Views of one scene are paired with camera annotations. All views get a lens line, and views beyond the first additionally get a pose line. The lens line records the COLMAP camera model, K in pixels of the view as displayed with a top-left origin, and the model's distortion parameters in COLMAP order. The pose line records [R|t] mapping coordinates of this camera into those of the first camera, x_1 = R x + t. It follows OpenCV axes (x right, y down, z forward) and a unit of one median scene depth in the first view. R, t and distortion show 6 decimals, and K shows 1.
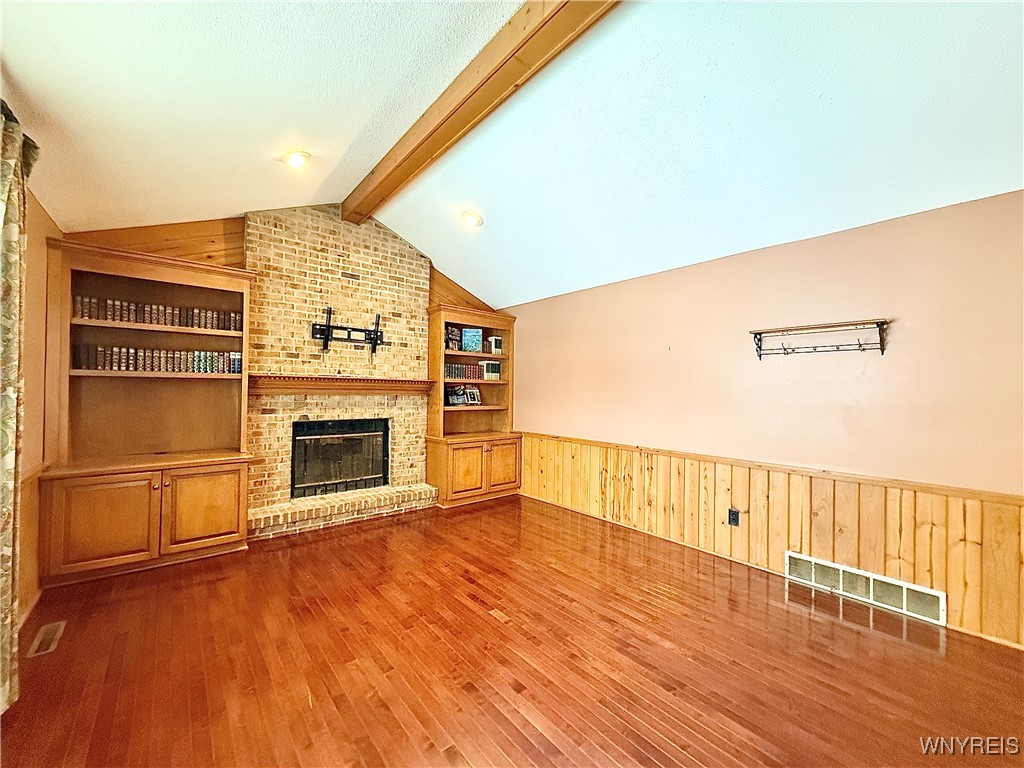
lens RADIAL K [[408.9, 0, 515.2], [0, 408.9, 384.3], [0, 0, 1]] dist [-0.001396, 0.000568]
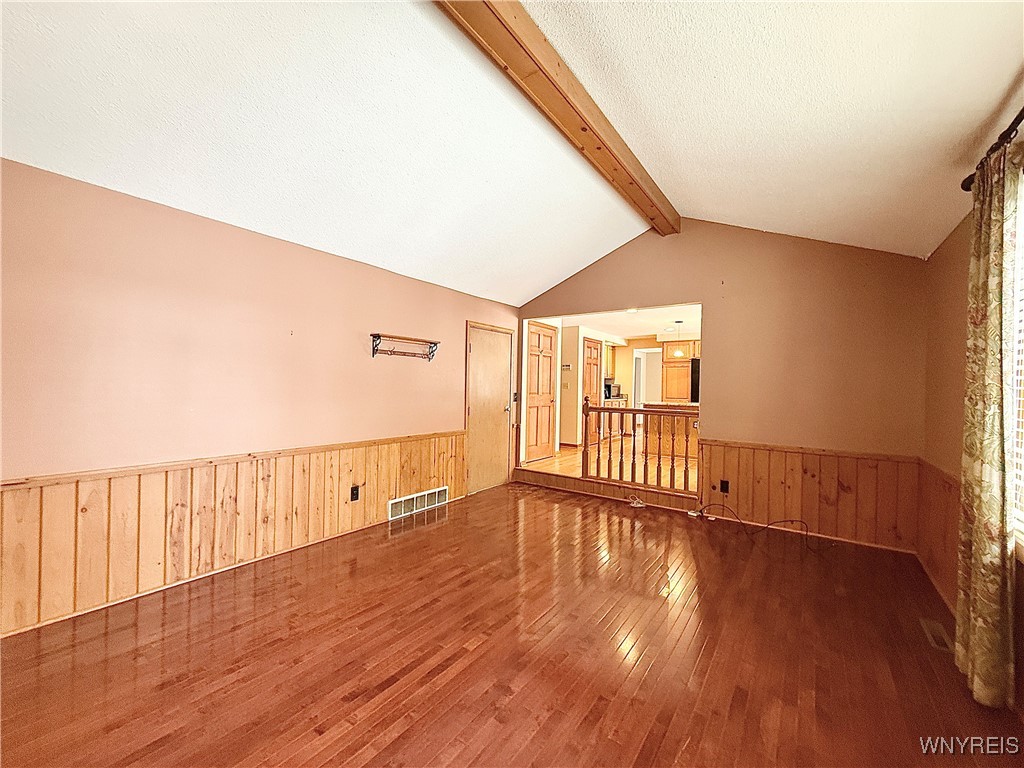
lens RADIAL K [[408.9, 0, 512.7], [0, 408.9, 383.6], [0, 0, 1]] dist [-0.001396, 0.000568]
pose [[-0.236184, -0.007998, 0.971675, -0.681044], [-0.030062, 0.999548, 0.000921, 0.006386], [-0.971243, -0.028993, -0.236318, 0.862811]]
